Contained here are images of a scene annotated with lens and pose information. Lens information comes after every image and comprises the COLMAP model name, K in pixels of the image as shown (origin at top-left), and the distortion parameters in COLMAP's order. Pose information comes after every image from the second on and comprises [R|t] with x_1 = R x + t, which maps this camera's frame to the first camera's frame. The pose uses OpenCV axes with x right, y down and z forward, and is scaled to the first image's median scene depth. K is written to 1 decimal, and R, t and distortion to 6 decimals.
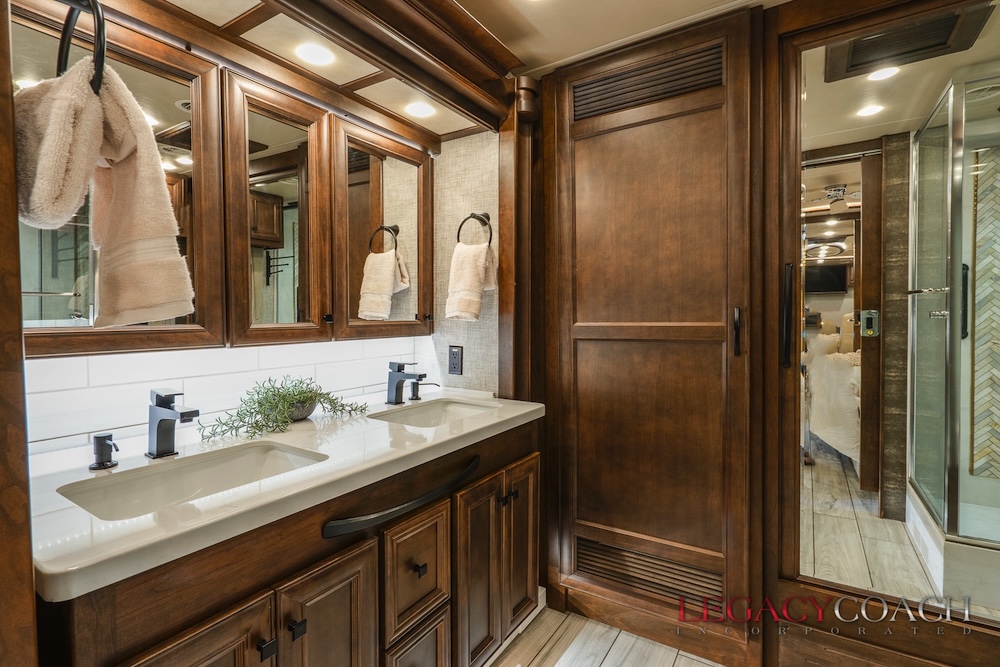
lens RADIAL K [[480.5, 0, 500.7], [0, 480.5, 329.1], [0, 0, 1]] dist [-0.002058, 0.000236]
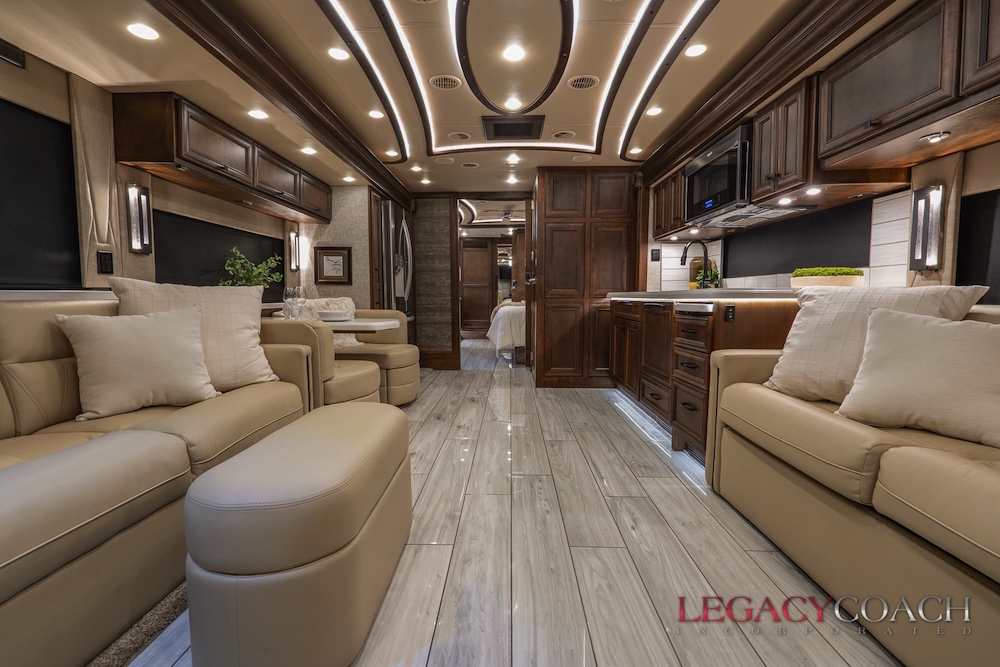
lens RADIAL K [[457.5, 0, 500.8], [0, 457.5, 326.8], [0, 0, 1]] dist [-0.001759, 0.000875]
pose [[0.855610, -0.022118, 0.517148, -2.347290], [0.002956, 0.999279, 0.037849, 0.295539], [-0.517612, -0.030855, 0.855059, -3.973811]]
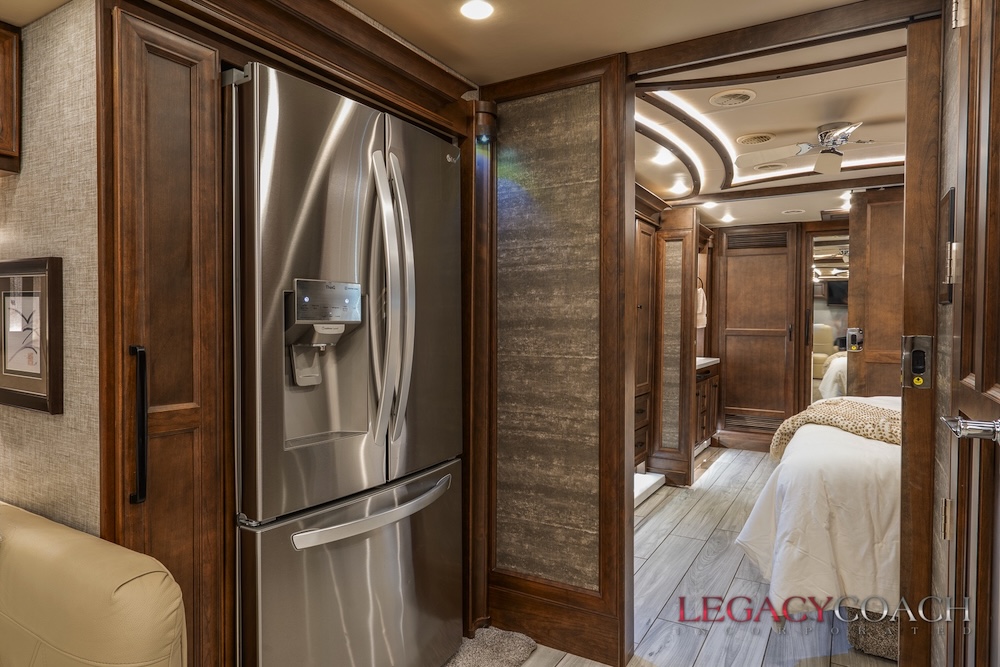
lens RADIAL K [[597.9, 0, 499.8], [0, 597.9, 331.0], [0, 0, 1]] dist [0.006427, -0.001009]
pose [[0.999306, 0.019000, 0.032040, -1.210735], [-0.018762, 0.999794, -0.007718, 0.049734], [-0.032180, 0.007111, 0.999457, -2.246817]]
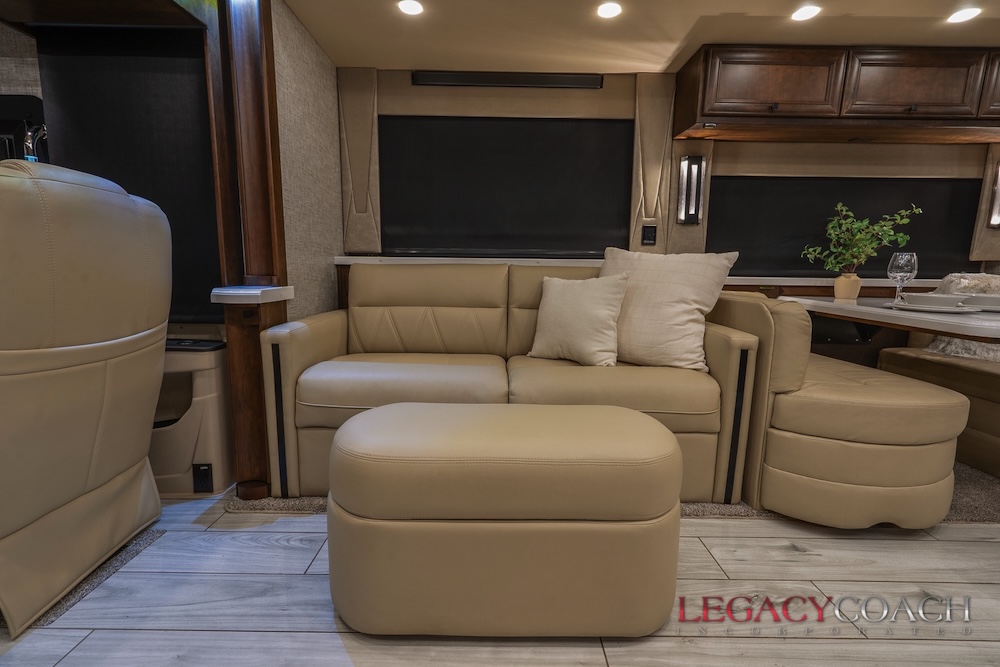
lens RADIAL K [[451.9, 0, 497.3], [0, 451.9, 331.6], [0, 0, 1]] dist [-0.000595, 0.000521]
pose [[0.534054, 0.143610, -0.833164, -1.634943], [-0.042684, 0.988791, 0.143075, 0.279444], [0.844372, -0.040846, 0.534198, -3.483635]]
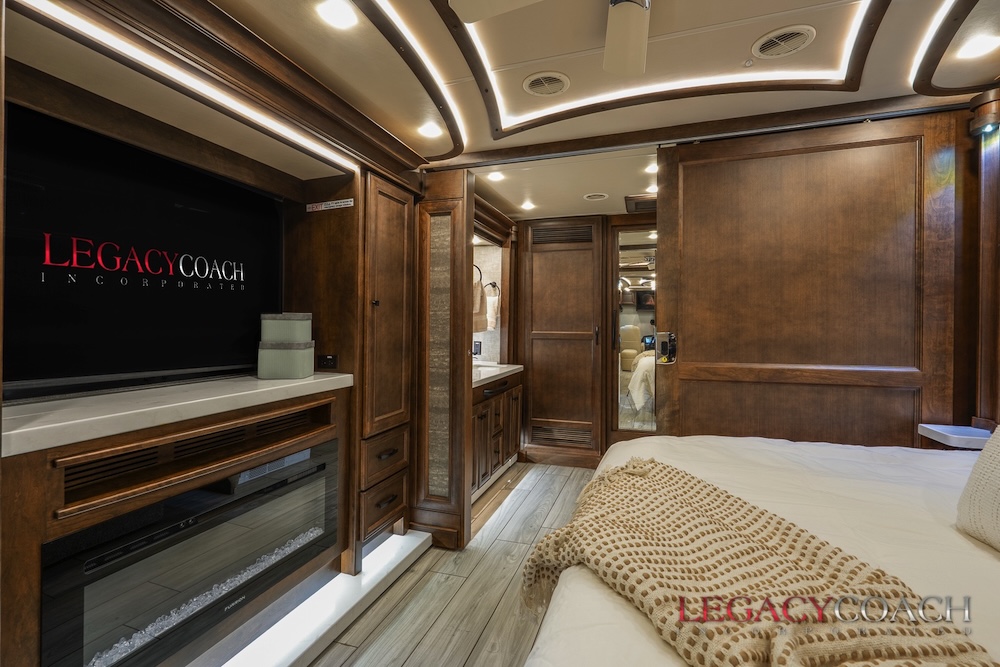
lens RADIAL K [[457.5, 0, 500.8], [0, 457.5, 326.8], [0, 0, 1]] dist [-0.001759, 0.000875]
pose [[0.970741, 0.013604, 0.239745, -0.547768], [-0.008950, 0.999750, -0.020490, 0.010985], [-0.239964, 0.017745, 0.970620, -1.153631]]
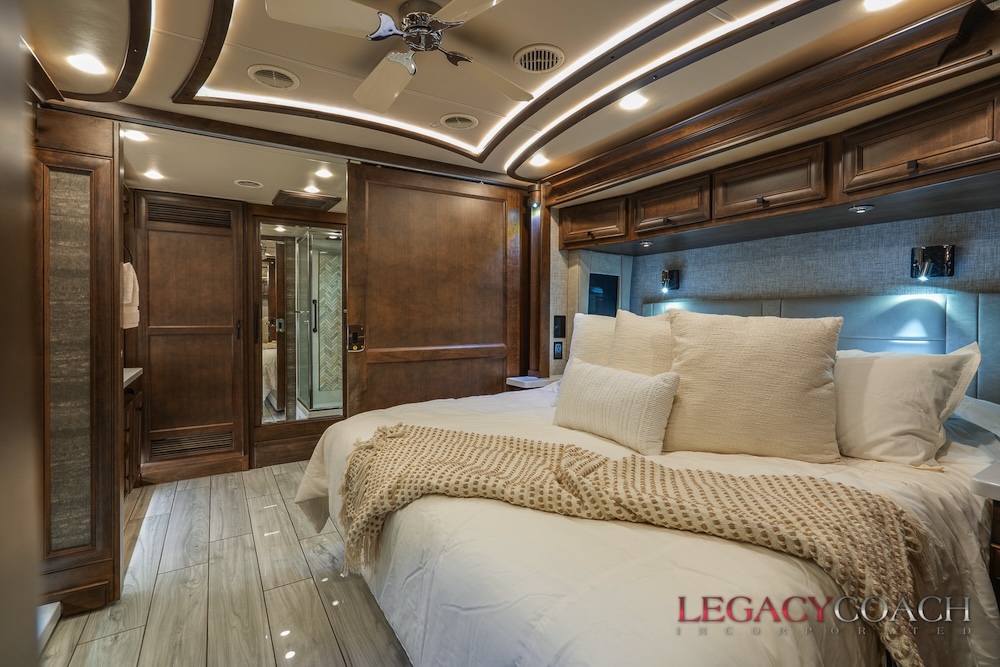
lens RADIAL K [[458.1, 0, 494.0], [0, 458.1, 322.9], [0, 0, 1]] dist [-0.002831, 0.000324]
pose [[0.442932, 0.000519, 0.896555, -0.913273], [0.016587, 0.999824, -0.008774, 0.012288], [-0.896402, 0.018758, 0.442845, -1.078387]]
